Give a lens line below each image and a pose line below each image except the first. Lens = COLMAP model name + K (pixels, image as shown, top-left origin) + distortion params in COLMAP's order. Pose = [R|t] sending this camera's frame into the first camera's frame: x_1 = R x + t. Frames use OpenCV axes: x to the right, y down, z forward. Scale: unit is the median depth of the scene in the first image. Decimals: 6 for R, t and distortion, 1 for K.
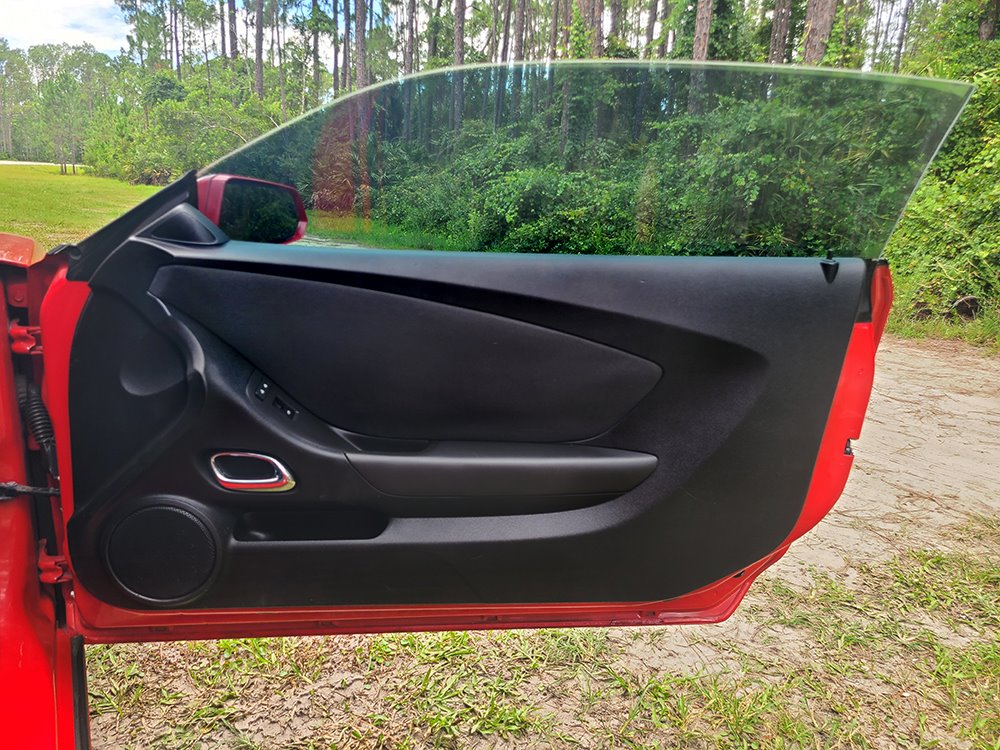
lens RADIAL K [[753.5, 0, 502.6], [0, 753.5, 388.7], [0, 0, 1]] dist [0.059059, -0.034206]
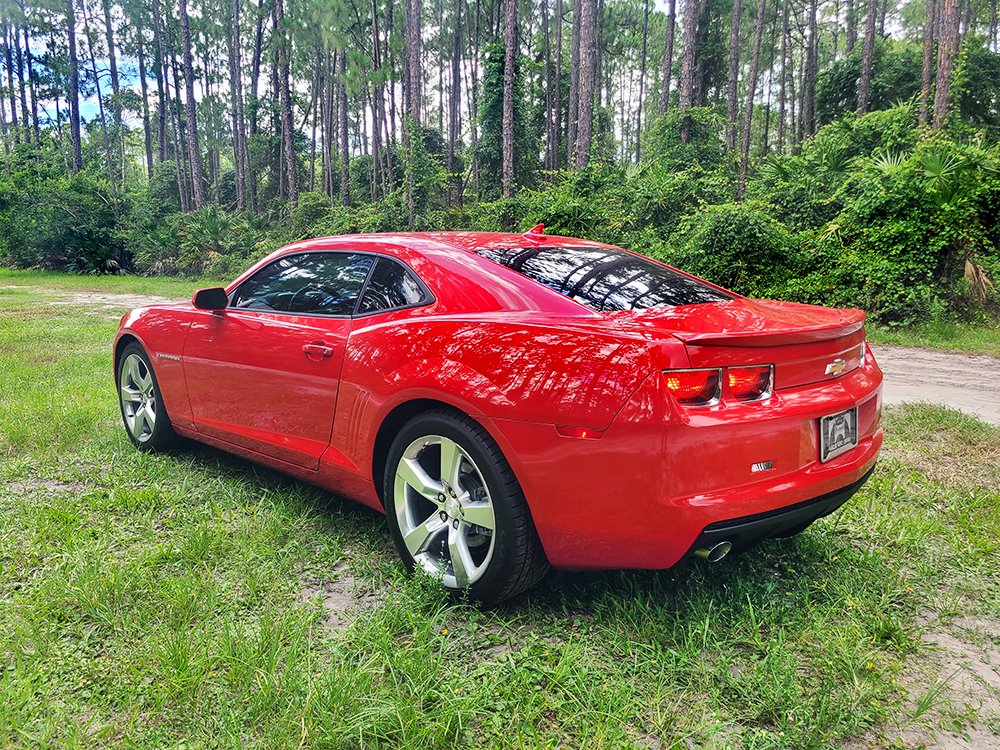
lens RADIAL K [[766.2, 0, 501.4], [0, 766.2, 378.7], [0, 0, 1]] dist [0.051518, -0.029410]
pose [[0.964013, -0.093635, 0.248821, -0.146966], [0.112470, 0.991684, -0.062561, 0.065727], [-0.240894, 0.088295, 0.966527, -0.350013]]
